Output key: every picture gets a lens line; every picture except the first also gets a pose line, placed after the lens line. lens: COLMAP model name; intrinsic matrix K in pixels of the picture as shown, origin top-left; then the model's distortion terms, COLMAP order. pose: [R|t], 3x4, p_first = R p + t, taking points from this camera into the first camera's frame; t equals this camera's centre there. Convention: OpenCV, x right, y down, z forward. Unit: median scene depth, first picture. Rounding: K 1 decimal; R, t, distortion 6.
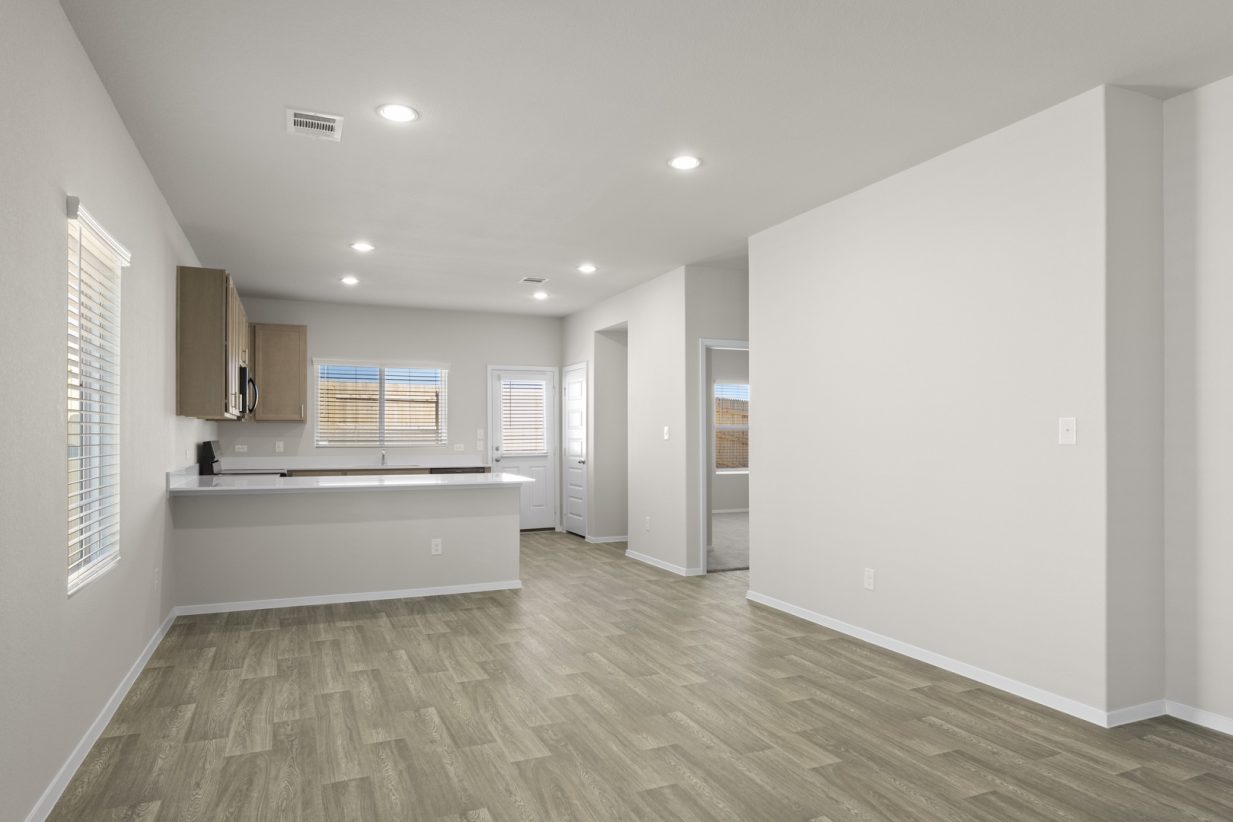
lens RADIAL K [[751.2, 0, 619.9], [0, 751.2, 401.9], [0, 0, 1]] dist [0.017989, -0.007387]
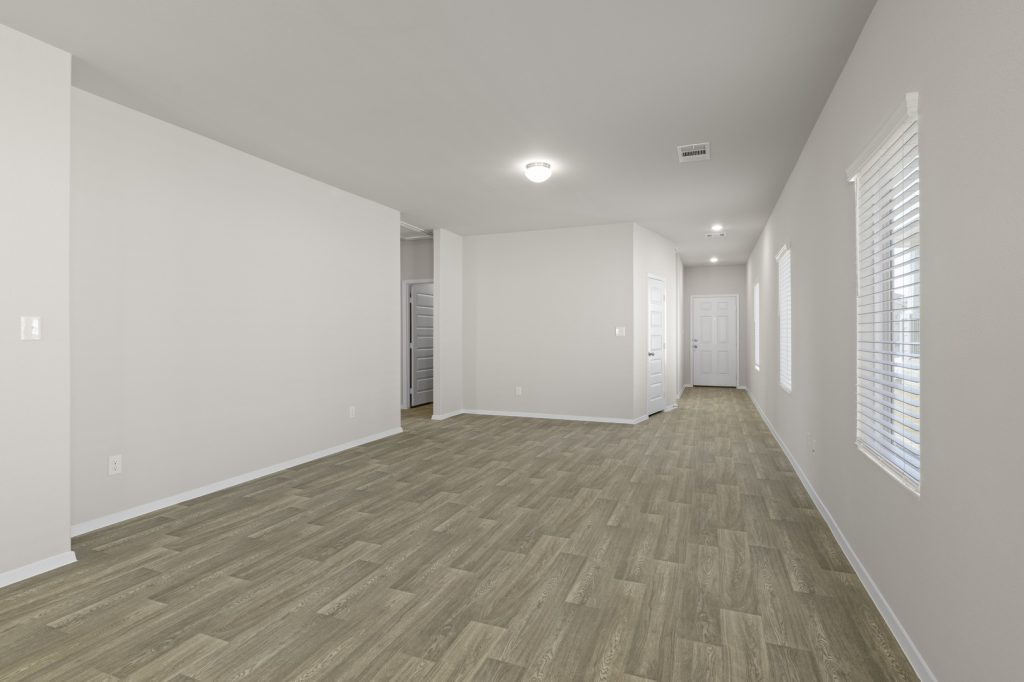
lens RADIAL K [[507.2, 0, 511.2], [0, 507.2, 343.2], [0, 0, 1]] dist [-0.005494, -0.001075]
pose [[-0.707274, -0.012045, 0.706837, -0.694304], [-0.030741, 0.999433, -0.013729, 0.074434], [-0.706271, -0.031439, -0.707244, 1.595344]]
